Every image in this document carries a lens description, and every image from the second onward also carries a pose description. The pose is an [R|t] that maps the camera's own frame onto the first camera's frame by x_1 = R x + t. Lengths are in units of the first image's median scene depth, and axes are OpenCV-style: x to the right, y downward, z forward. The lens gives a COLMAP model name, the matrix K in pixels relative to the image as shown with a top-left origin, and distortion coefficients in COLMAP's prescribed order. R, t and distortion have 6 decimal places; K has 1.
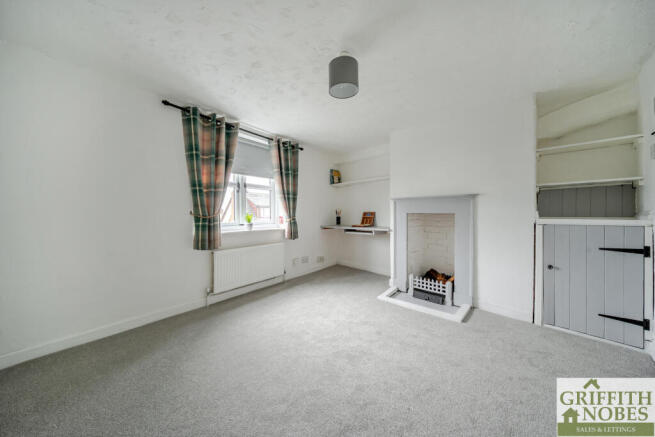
lens RADIAL K [[222.6, 0, 323.8], [0, 222.6, 215.1], [0, 0, 1]] dist [0.000162, 0.000037]
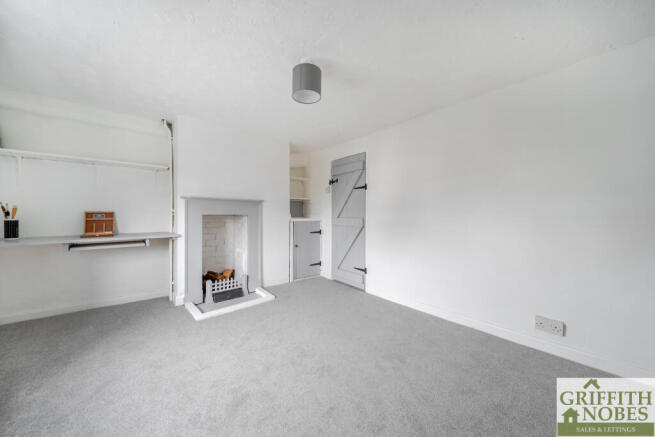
lens RADIAL K [[222.6, 0, 326.0], [0, 222.6, 217.5], [0, 0, 1]] dist [0.000162, 0.000037]
pose [[0.077503, -0.013621, 0.996899, -0.531394], [-0.000388, 0.999906, 0.013692, -0.010752], [-0.996992, -0.001448, 0.077490, 0.480225]]
